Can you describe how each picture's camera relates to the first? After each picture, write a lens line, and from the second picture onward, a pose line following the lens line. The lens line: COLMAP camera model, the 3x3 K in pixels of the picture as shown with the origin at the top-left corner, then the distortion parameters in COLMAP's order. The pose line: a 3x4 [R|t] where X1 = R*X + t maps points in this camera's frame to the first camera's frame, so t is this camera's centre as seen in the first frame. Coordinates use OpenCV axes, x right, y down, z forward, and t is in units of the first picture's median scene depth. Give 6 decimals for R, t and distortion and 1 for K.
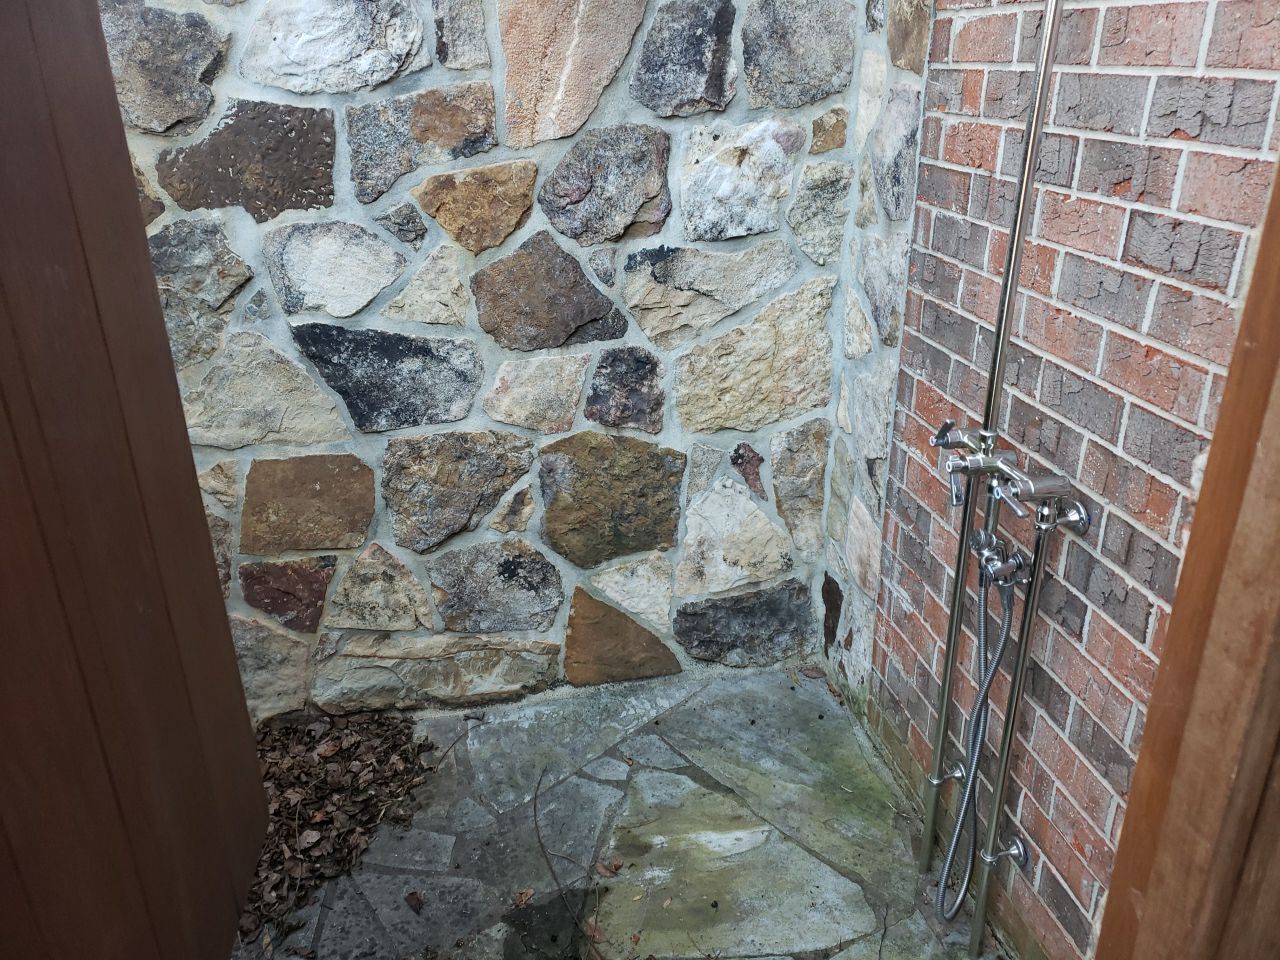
lens RADIAL K [[1002.7, 0, 656.7], [0, 1002.7, 479.1], [0, 0, 1]] dist [0.003854, 0.008224]
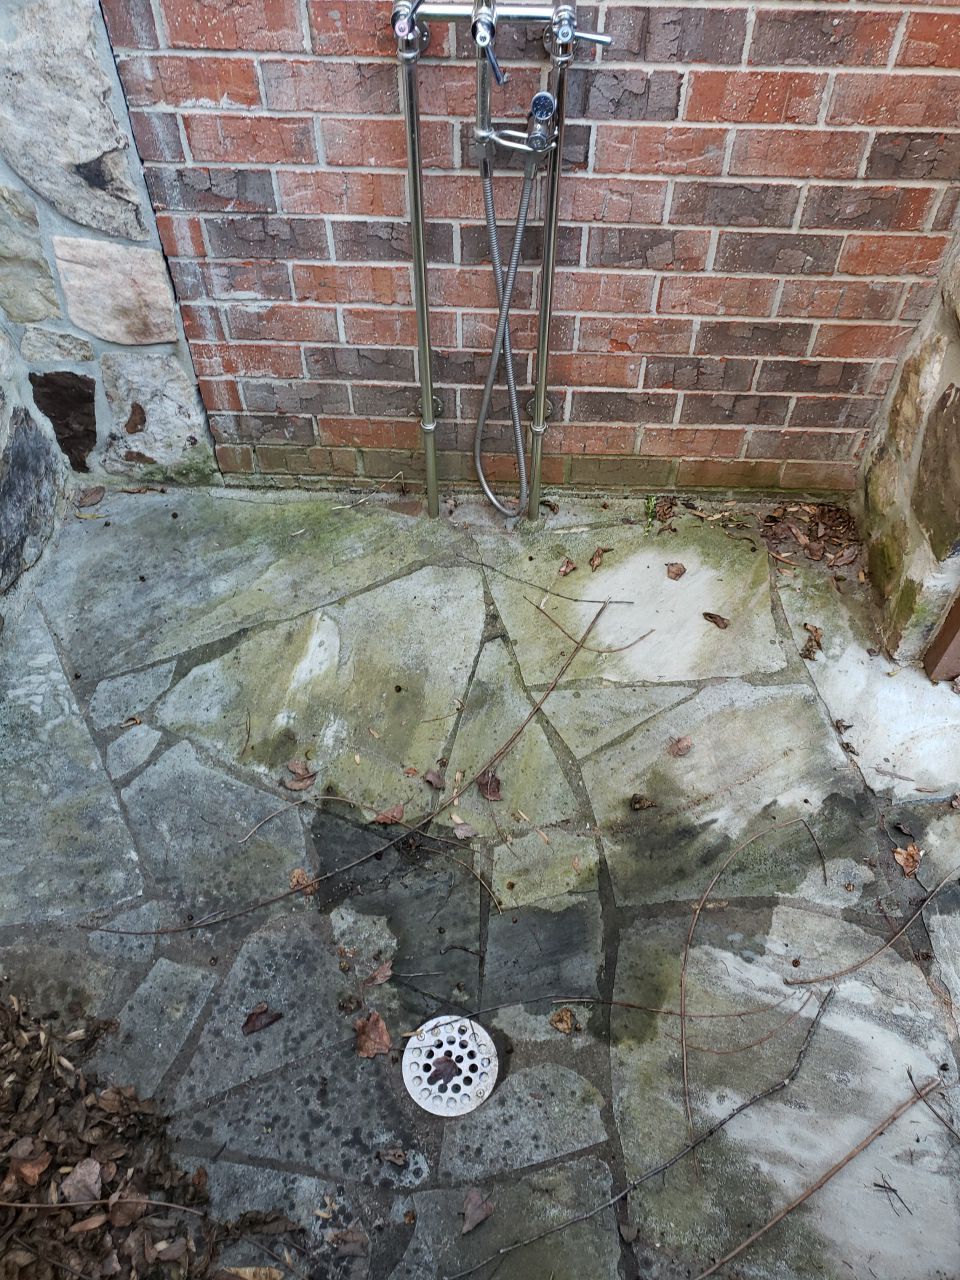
lens RADIAL K [[1002.7, 0, 480.0], [0, 1002.7, 640.0], [0, 0, 1]] dist [0.003854, 0.008224]
pose [[0.219116, -0.744443, 0.630708, -0.438549], [0.367325, 0.661797, 0.653526, -0.165279], [-0.903914, 0.088477, 0.418463, 0.507227]]
